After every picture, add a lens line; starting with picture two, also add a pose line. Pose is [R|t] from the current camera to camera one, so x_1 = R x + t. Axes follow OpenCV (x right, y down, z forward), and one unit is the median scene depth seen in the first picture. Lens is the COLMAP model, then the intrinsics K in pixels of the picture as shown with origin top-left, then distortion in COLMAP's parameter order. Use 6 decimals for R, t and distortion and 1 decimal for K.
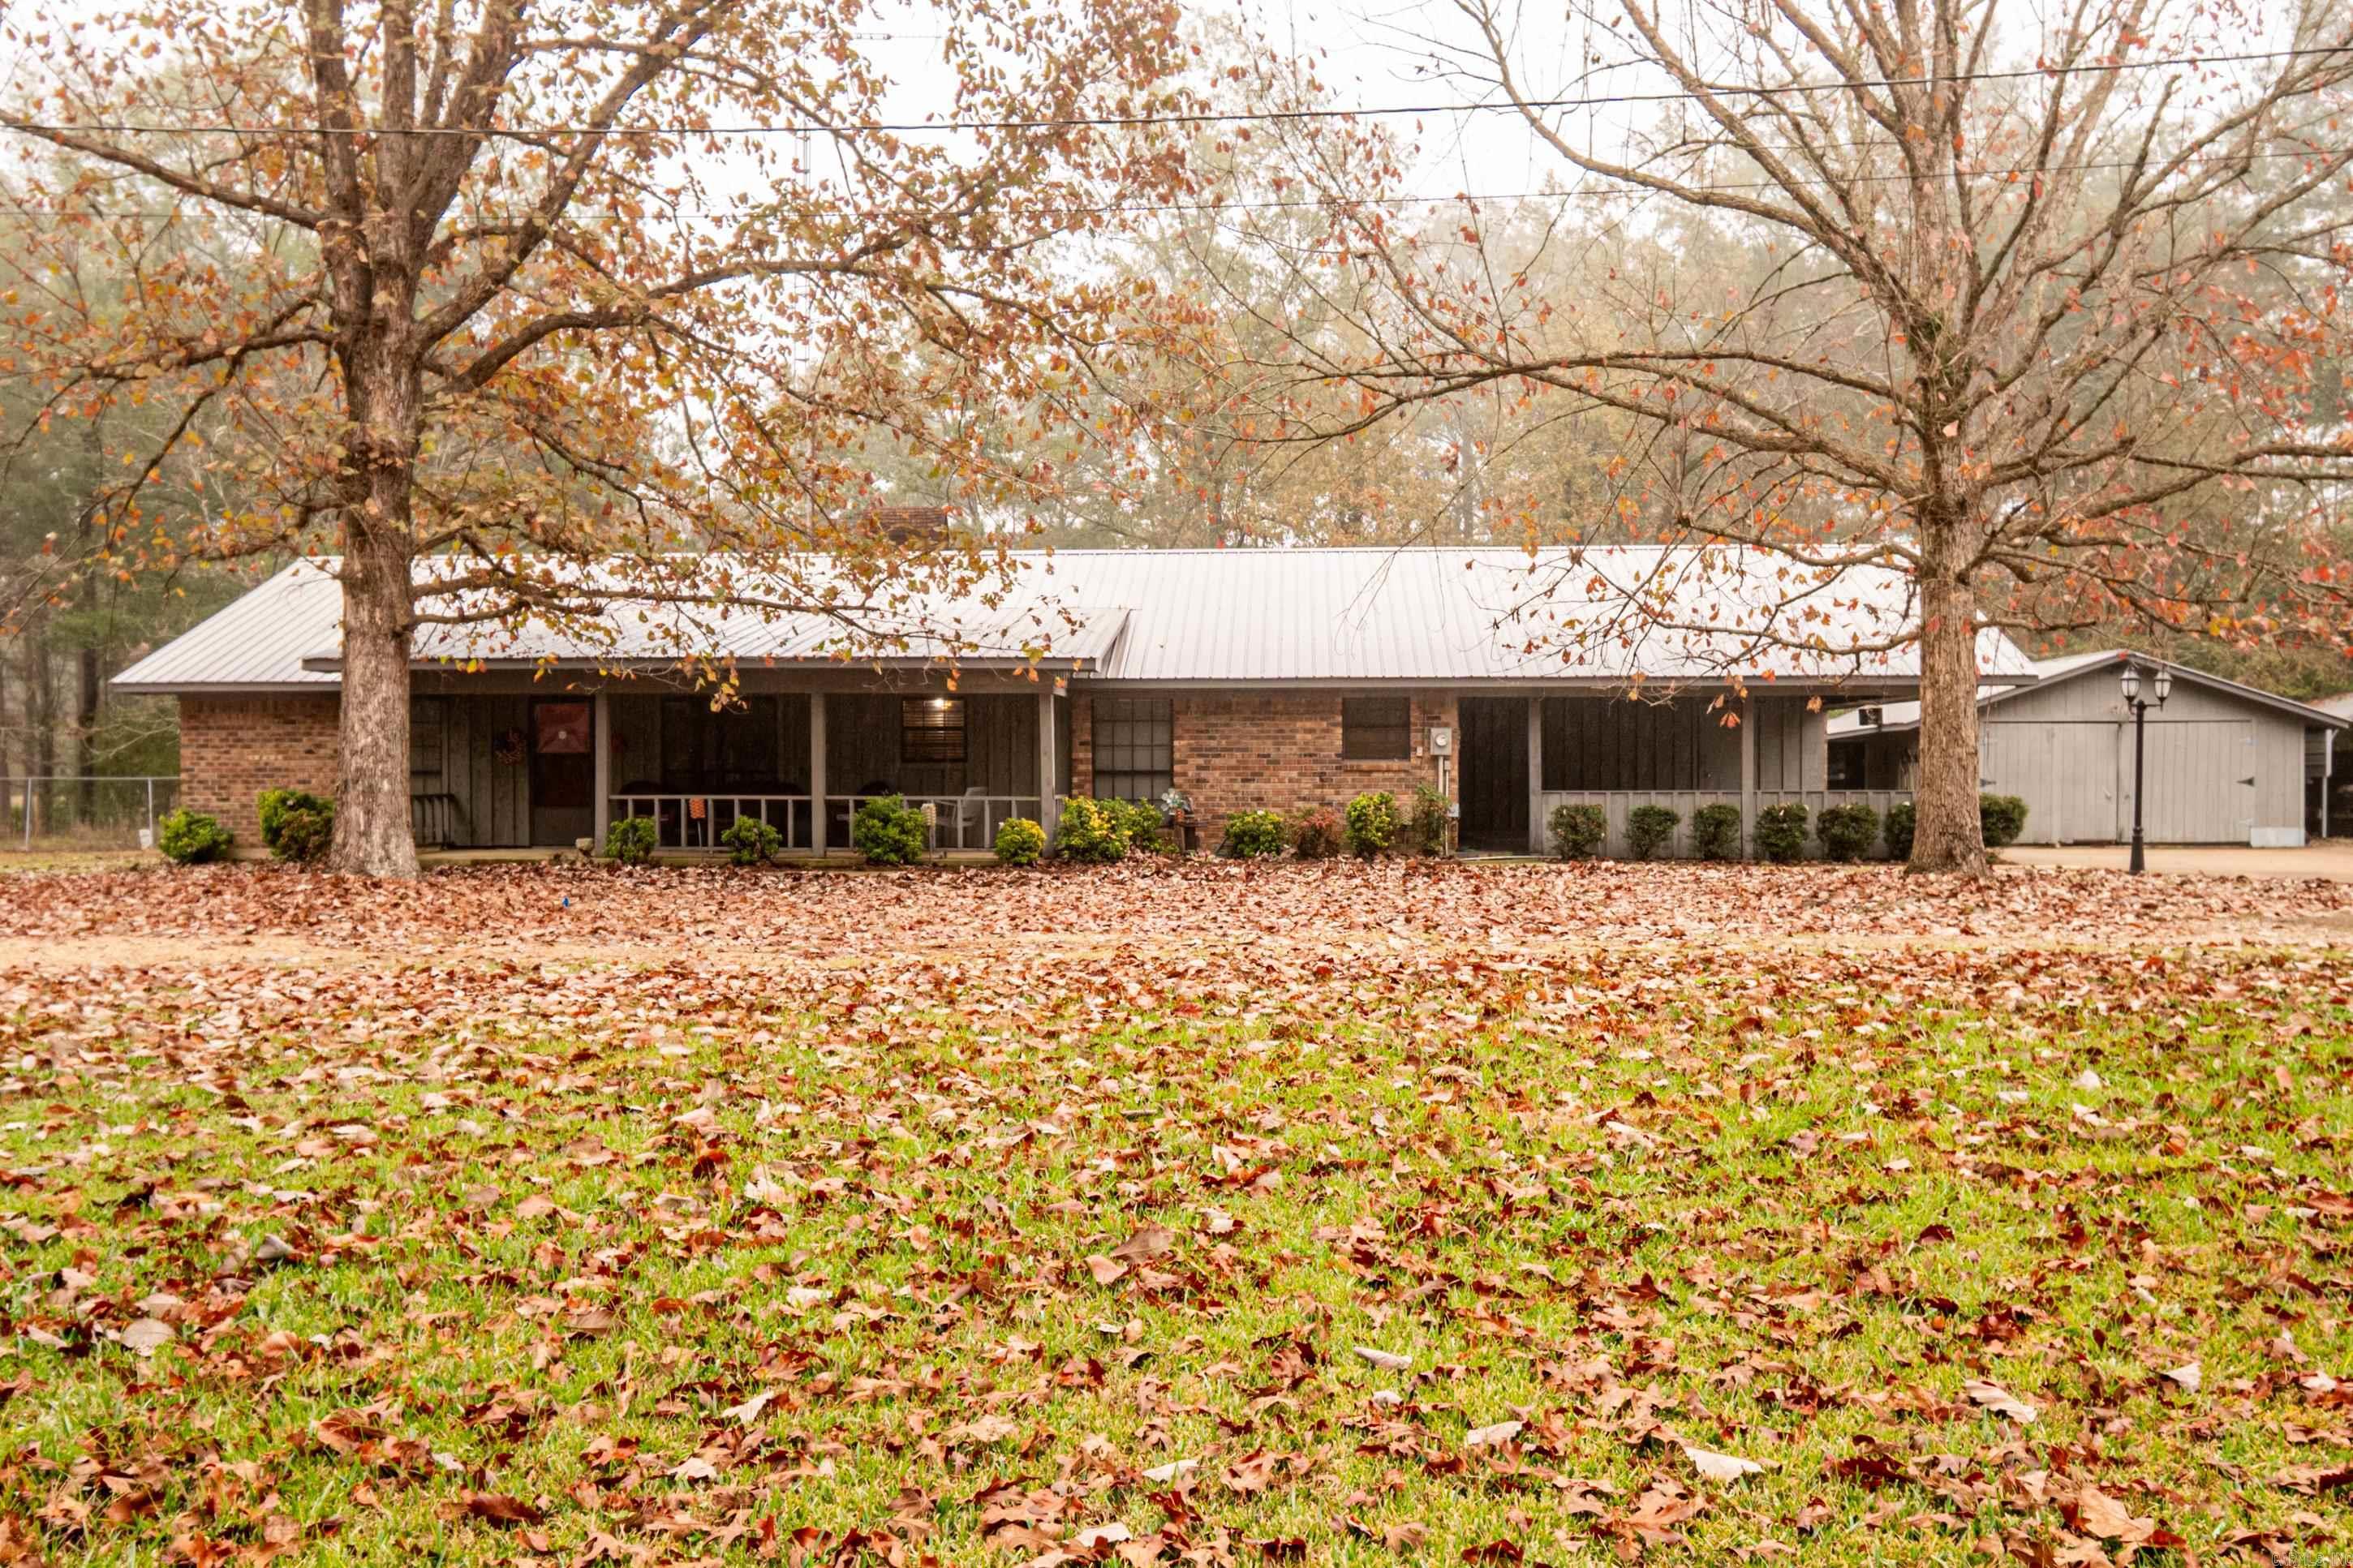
lens RADIAL K [[2049.2, 0, 1177.3], [0, 2049.2, 781.9], [0, 0, 1]] dist [-0.004558, 0.002803]
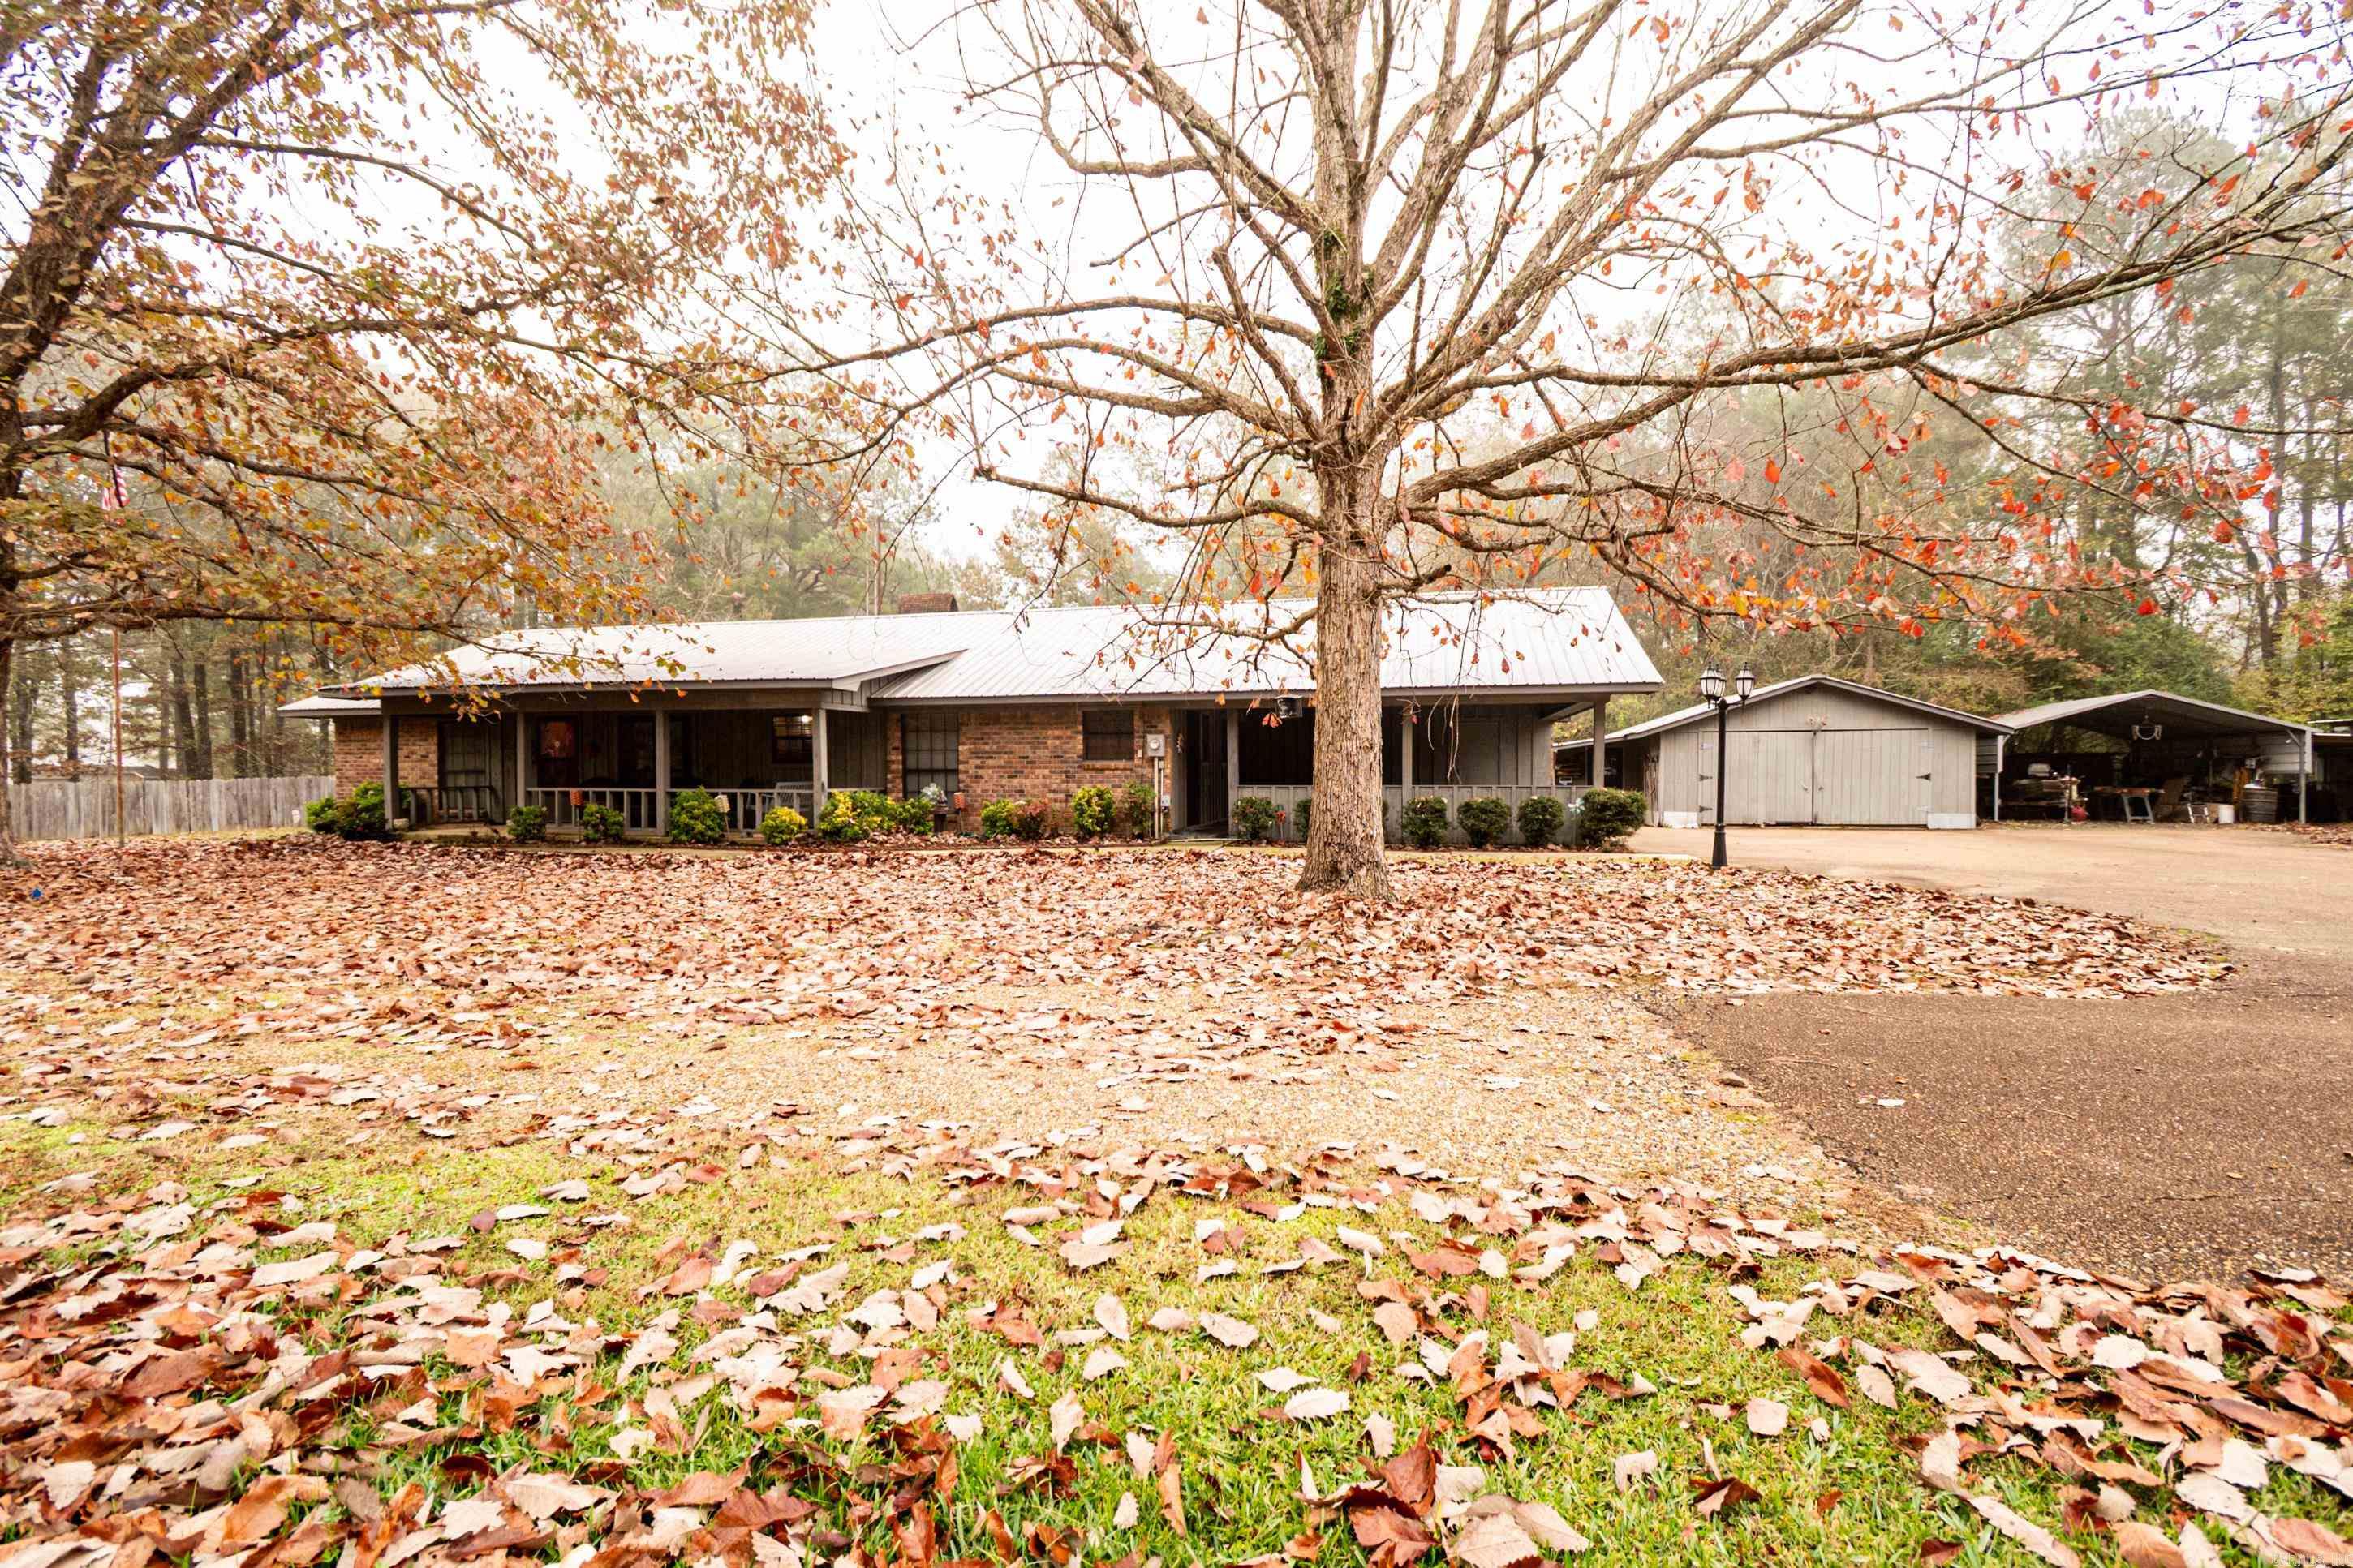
lens RADIAL K [[1058.1, 0, 1174.6], [0, 1058.1, 791.7], [0, 0, 1]] dist [-0.018029, 0.000427]
pose [[0.981580, 0.003554, -0.191019, 0.260268], [-0.000280, 0.999853, 0.017165, -0.002718], [0.191052, -0.016795, 0.981436, 0.374974]]
